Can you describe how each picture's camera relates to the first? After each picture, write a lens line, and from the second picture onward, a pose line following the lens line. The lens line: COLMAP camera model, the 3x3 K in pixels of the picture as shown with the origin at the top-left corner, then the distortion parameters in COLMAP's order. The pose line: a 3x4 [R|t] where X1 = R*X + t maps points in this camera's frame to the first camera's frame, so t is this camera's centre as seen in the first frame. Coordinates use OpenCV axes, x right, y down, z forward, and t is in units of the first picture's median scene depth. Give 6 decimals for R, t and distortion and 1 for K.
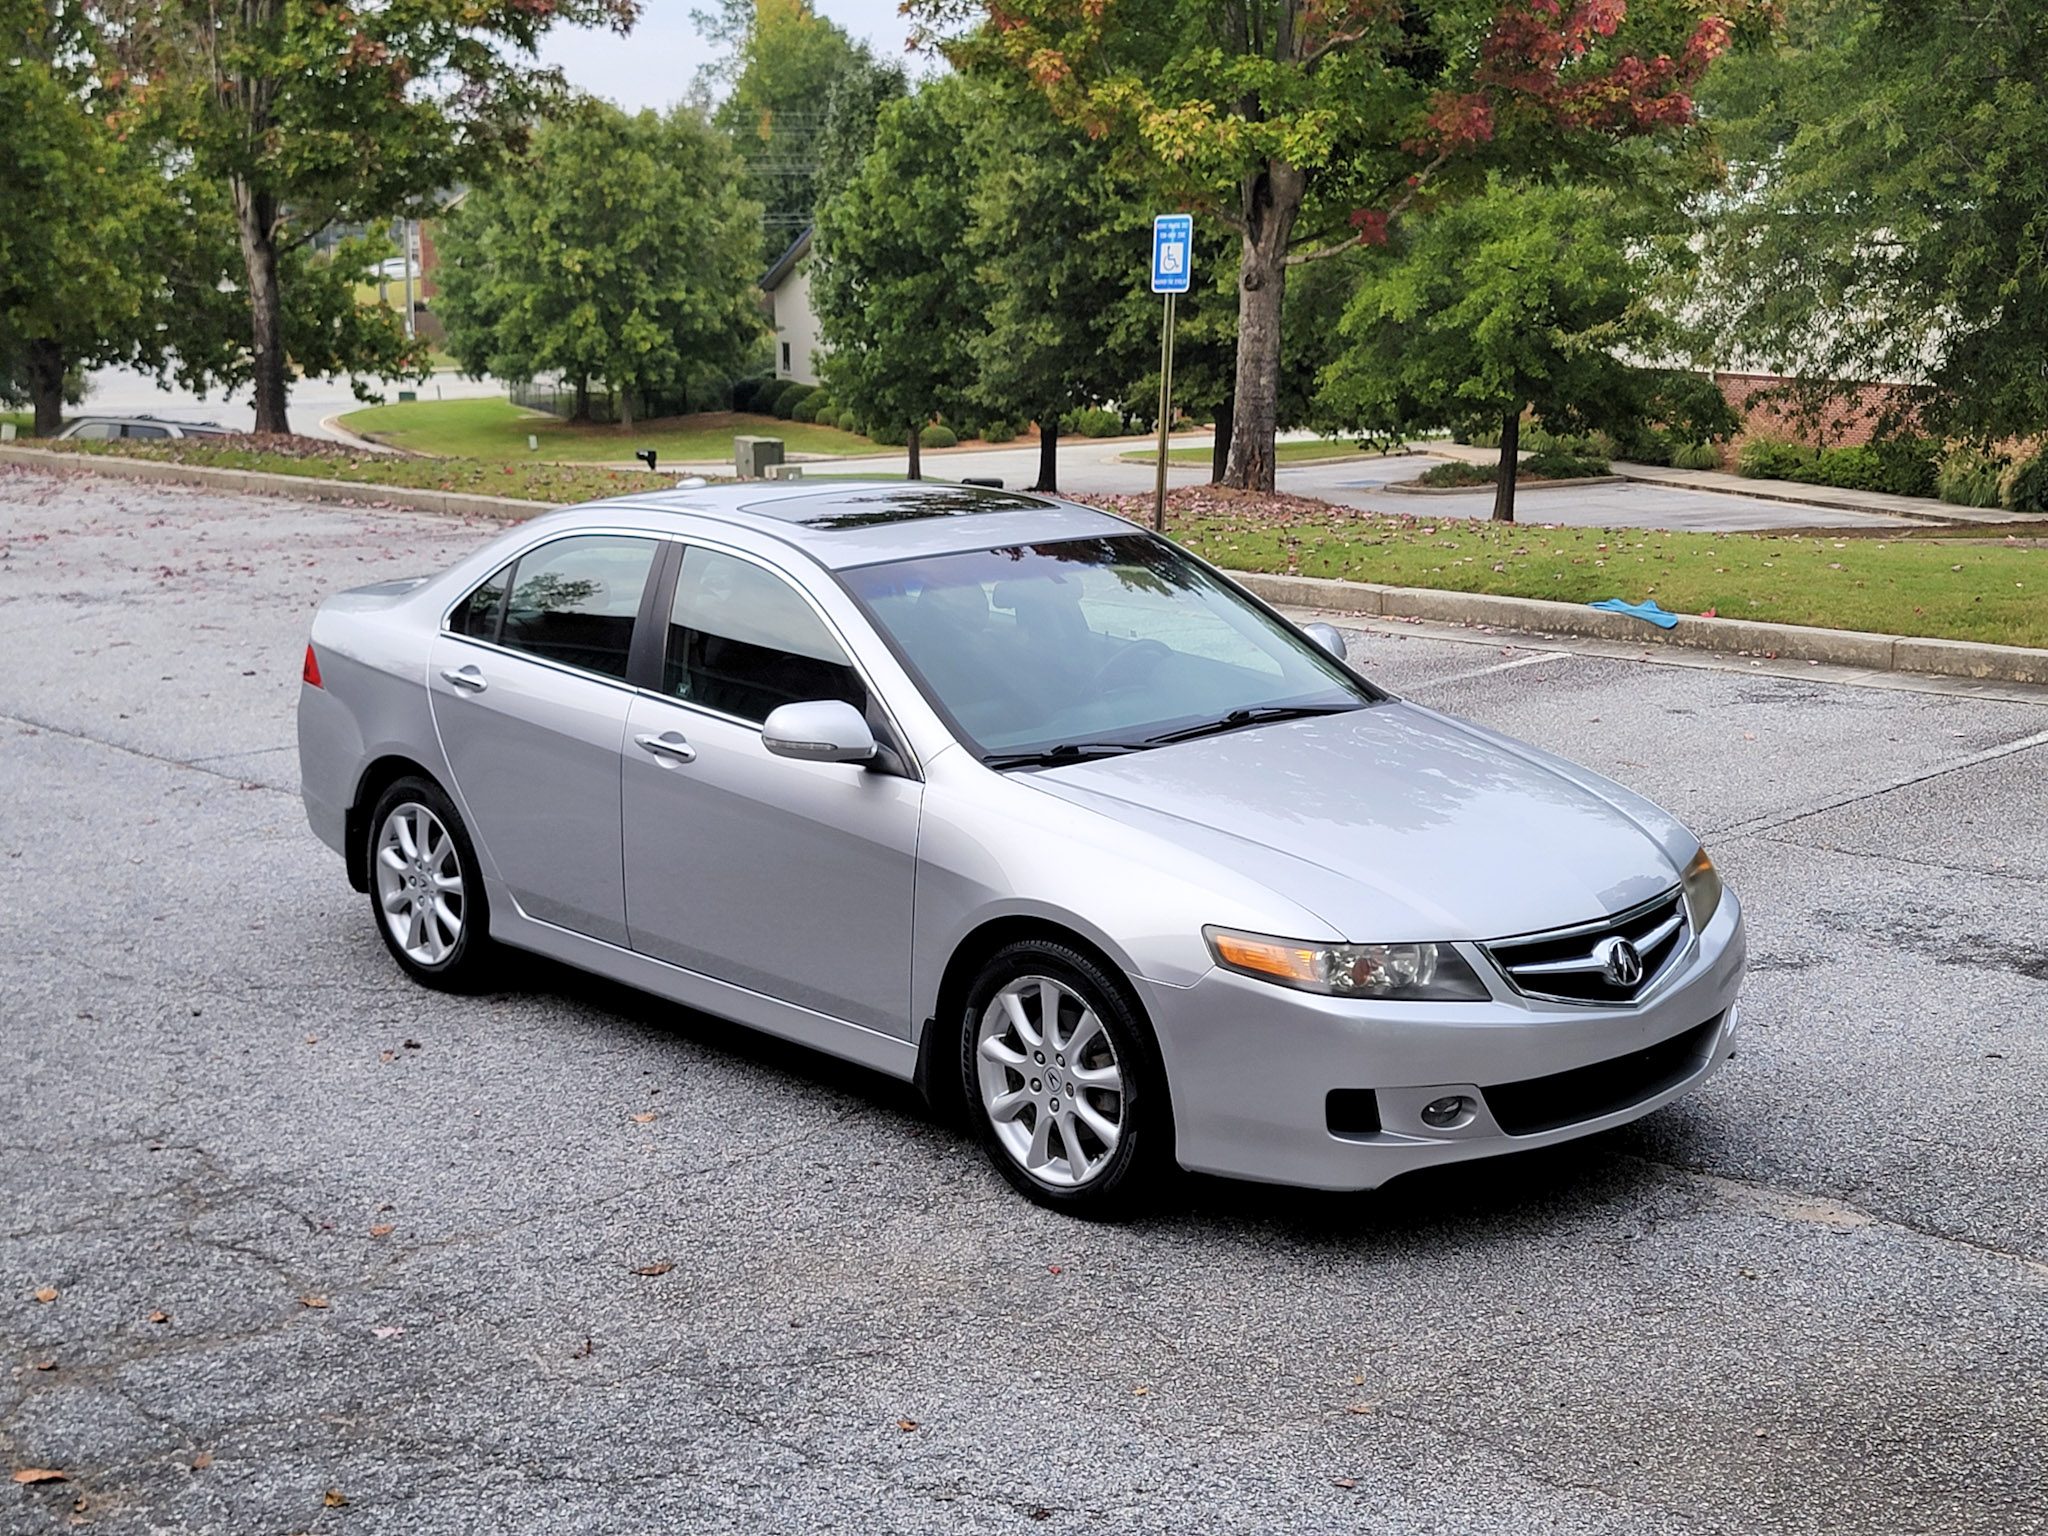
lens RADIAL K [[2716.4, 0, 1040.3], [0, 2716.4, 799.1], [0, 0, 1]] dist [0.069508, 0.000000]
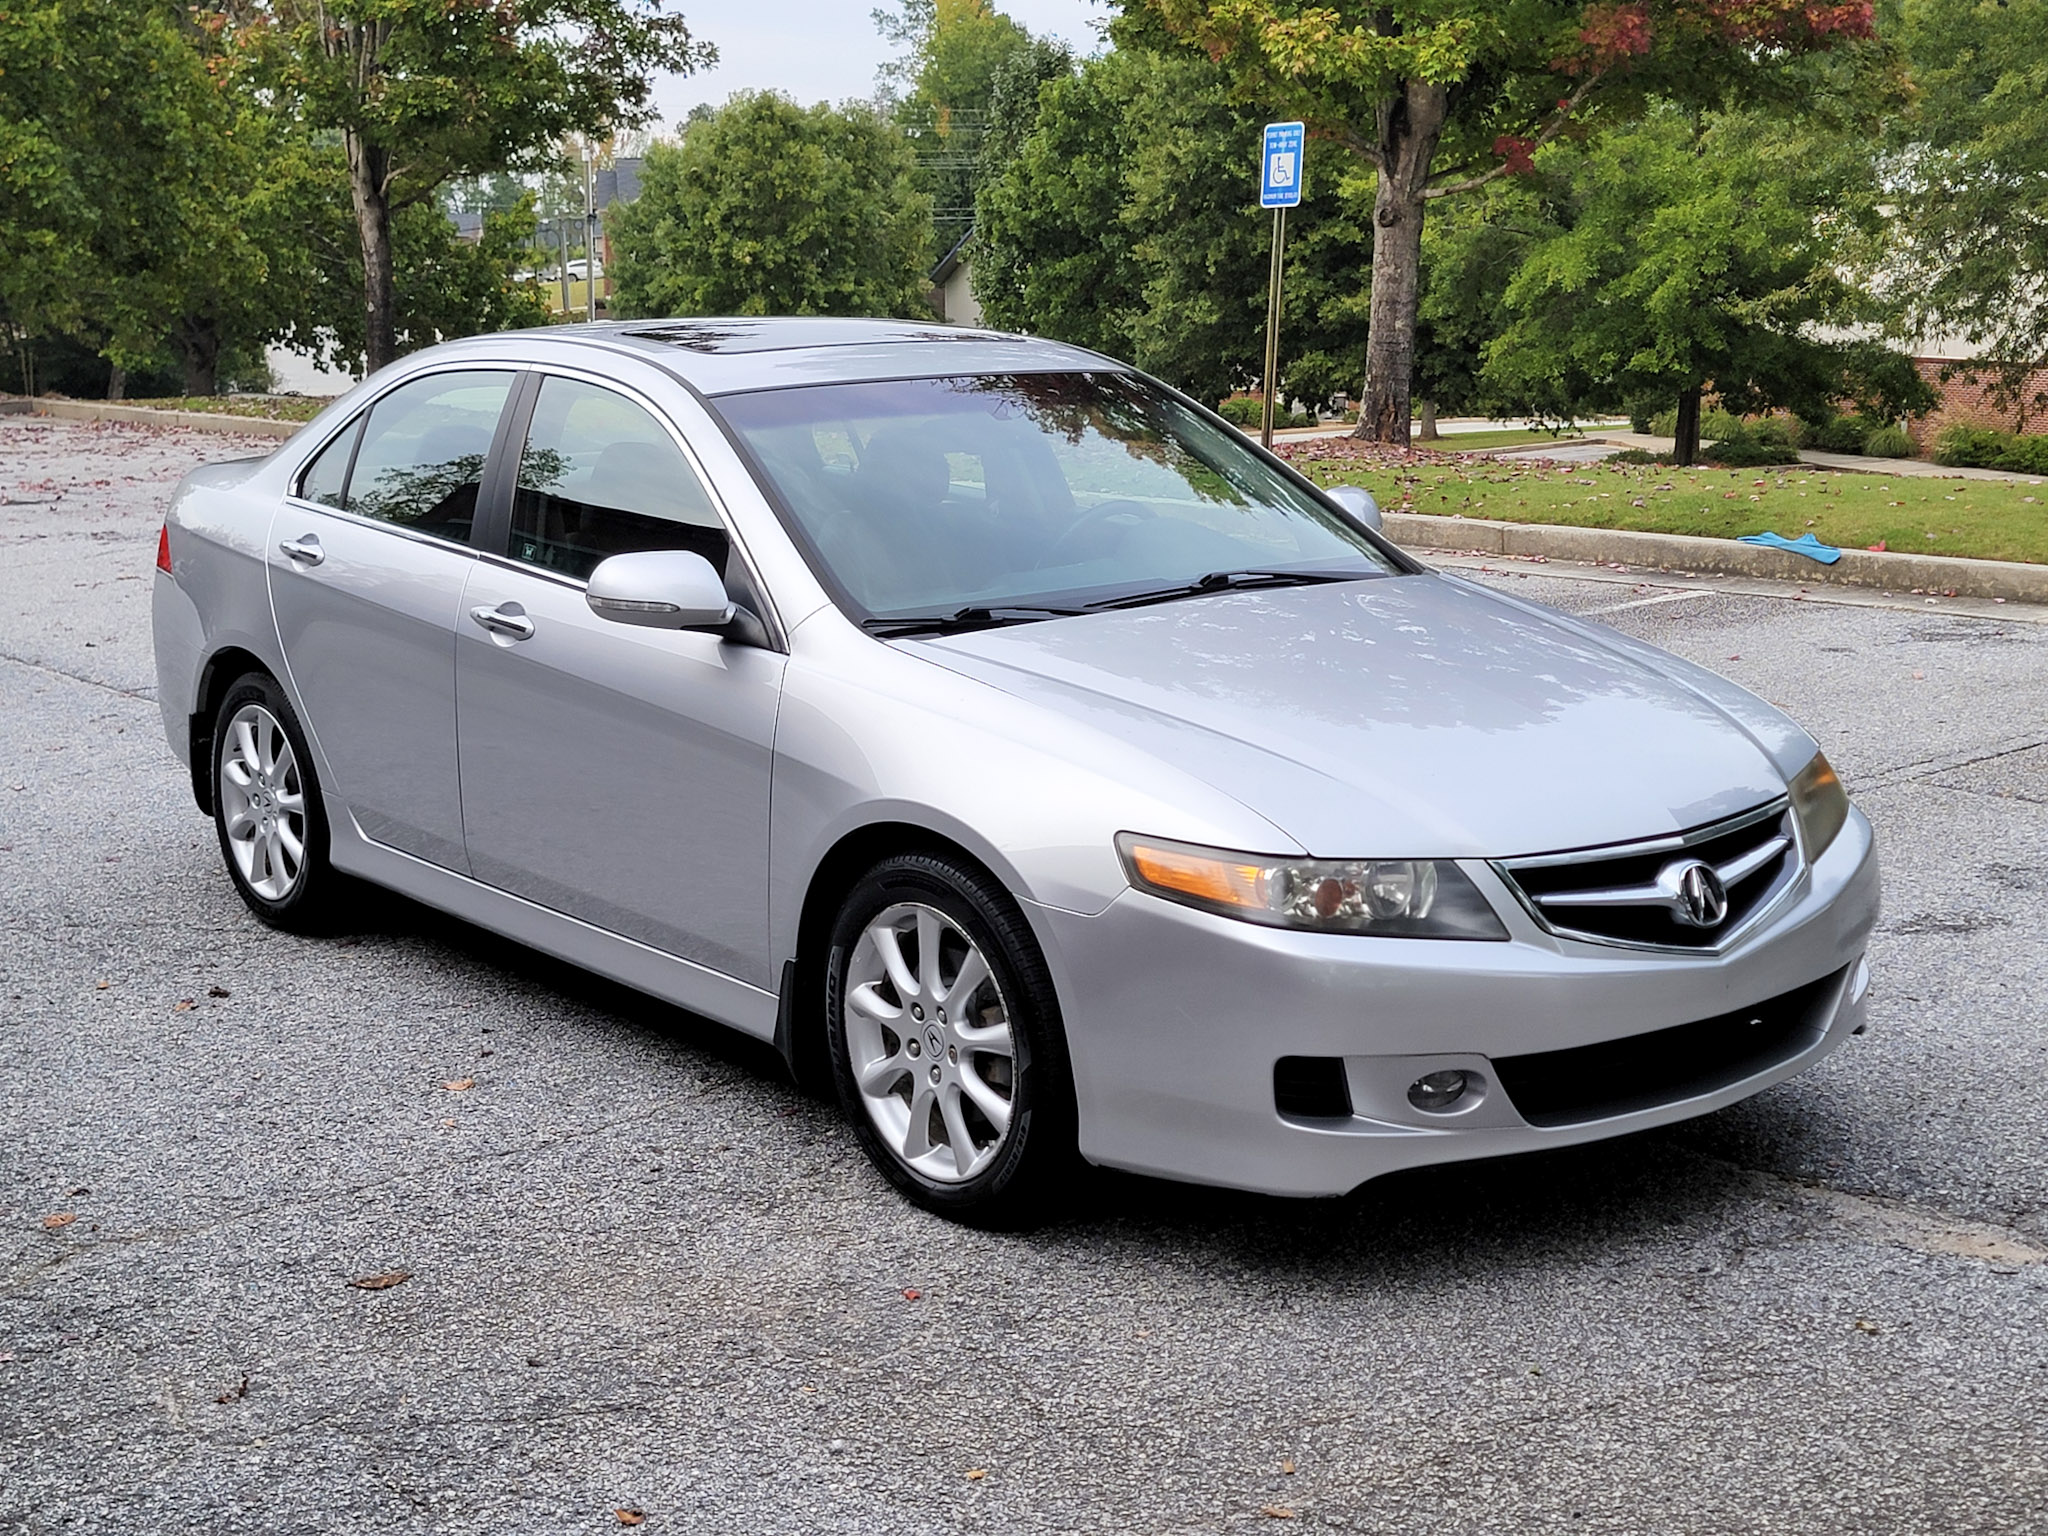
lens RADIAL K [[2716.4, 0, 1007.0], [0, 2716.4, 769.7], [0, 0, 1]] dist [0.069508, 0.000000]
pose [[0.996997, 0.011563, -0.076576, 0.062844], [-0.012397, 0.999869, -0.010421, 0.027206], [0.076445, 0.011339, 0.997009, 0.189896]]
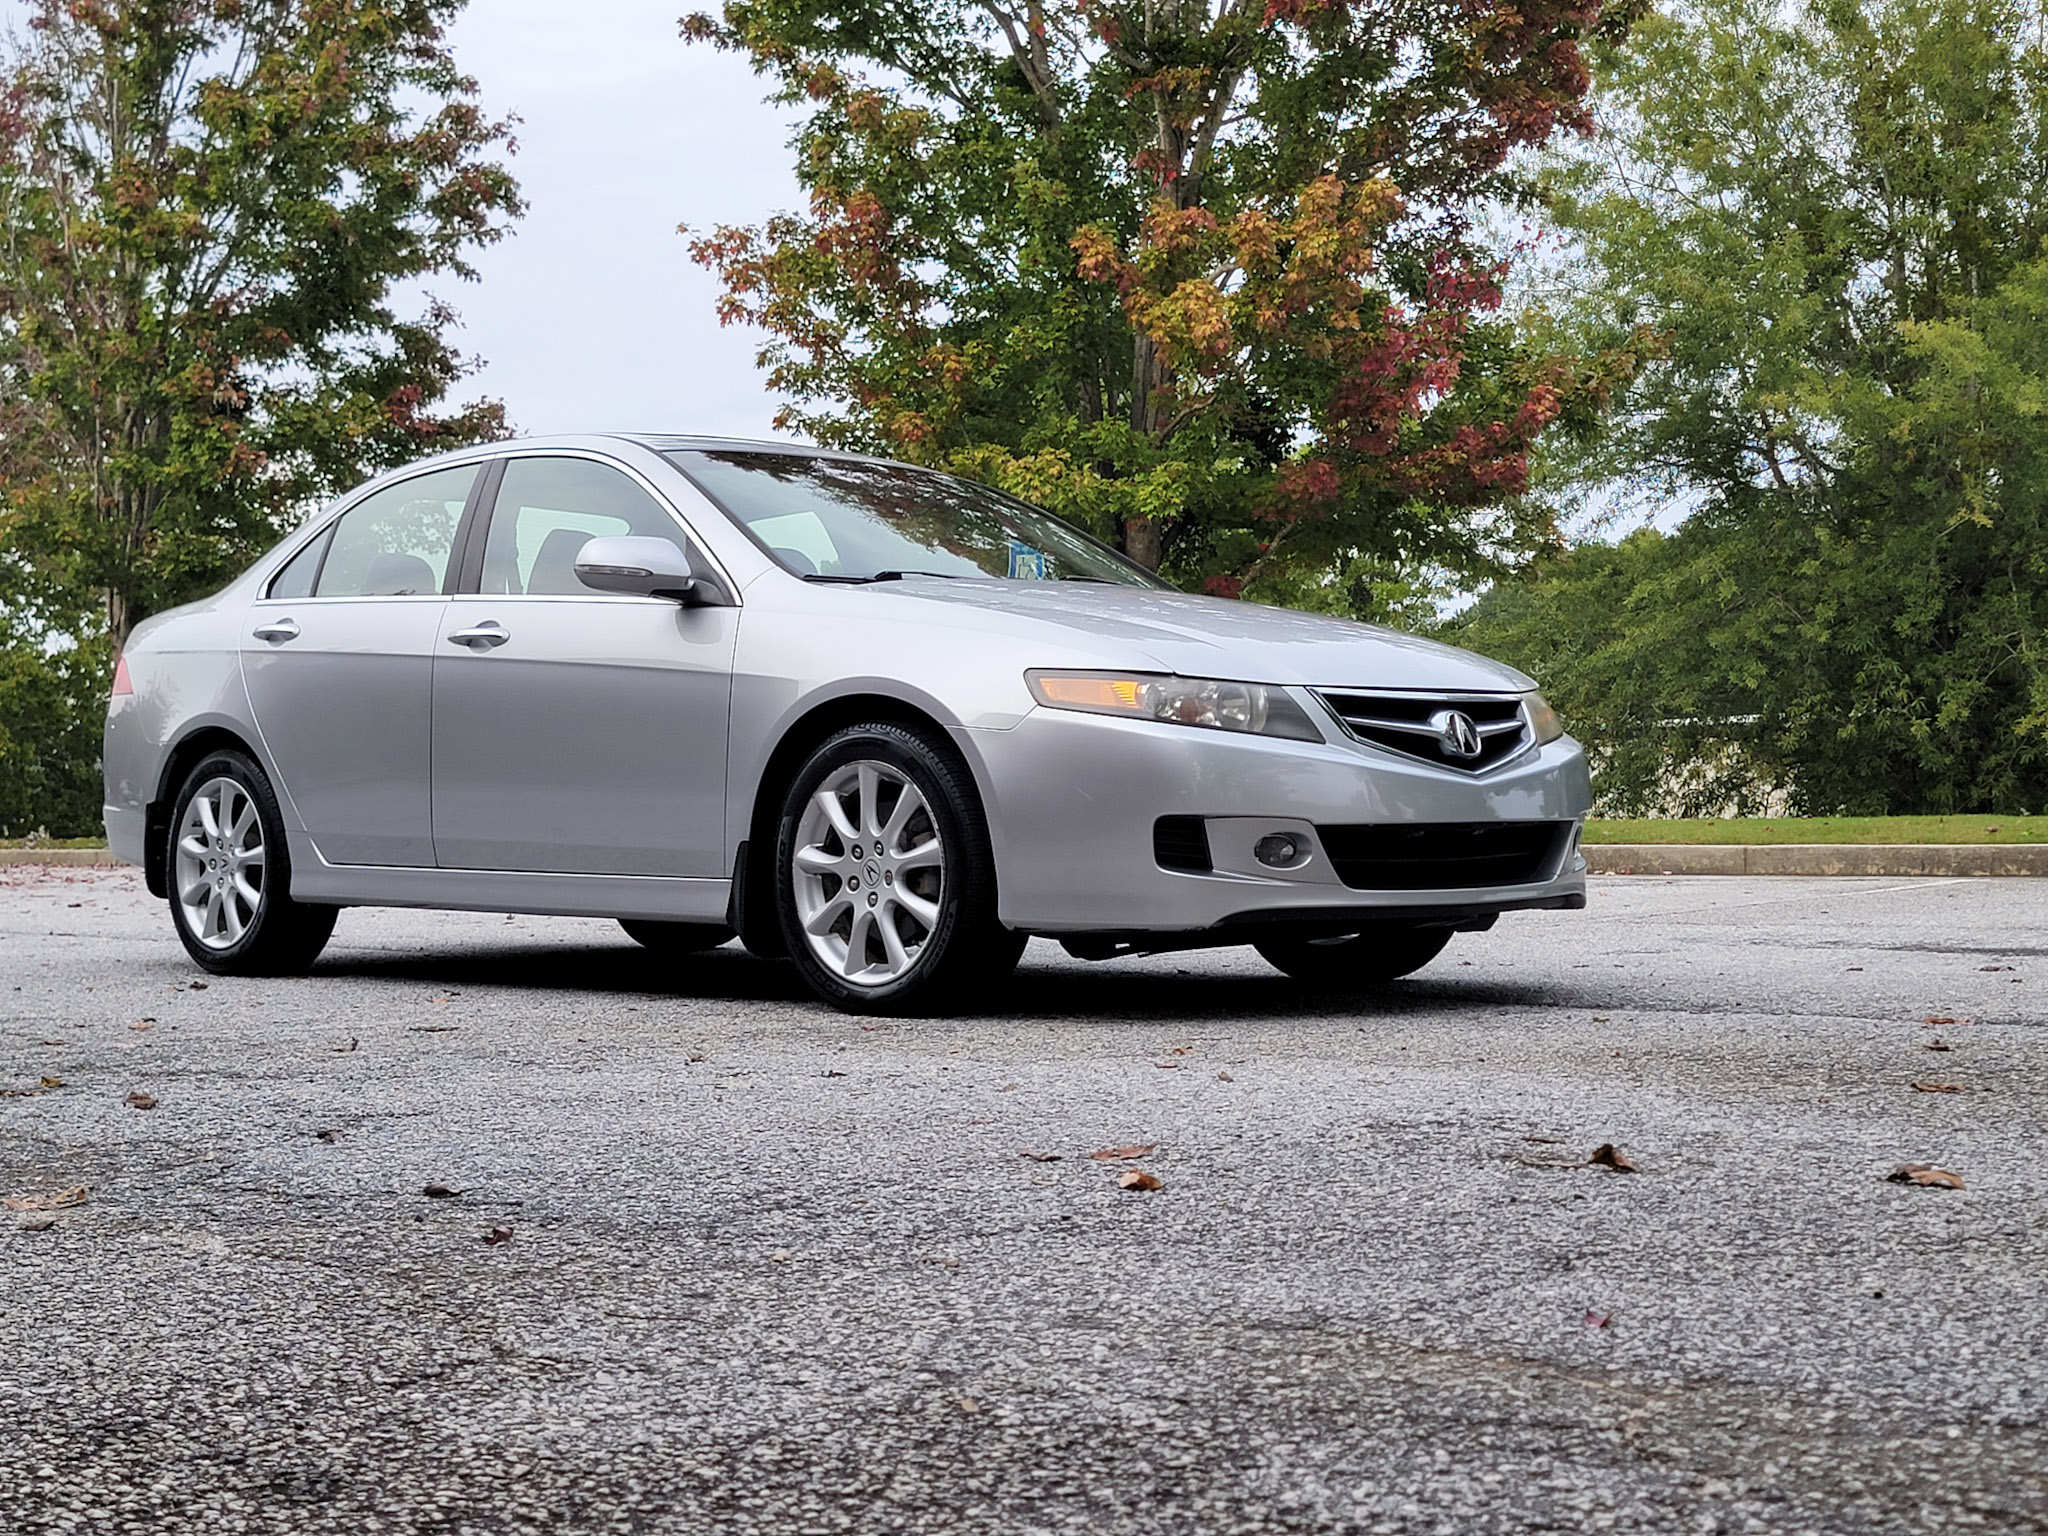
lens RADIAL K [[2716.2, 0, 1024.2], [0, 2716.2, 758.9], [0, 0, 1]] dist [0.071527, 0.000000]
pose [[0.999246, 0.001290, 0.038802, 0.016281], [0.007224, 0.975812, -0.218492, 0.208166], [-0.038145, 0.218608, 0.975067, 0.050799]]
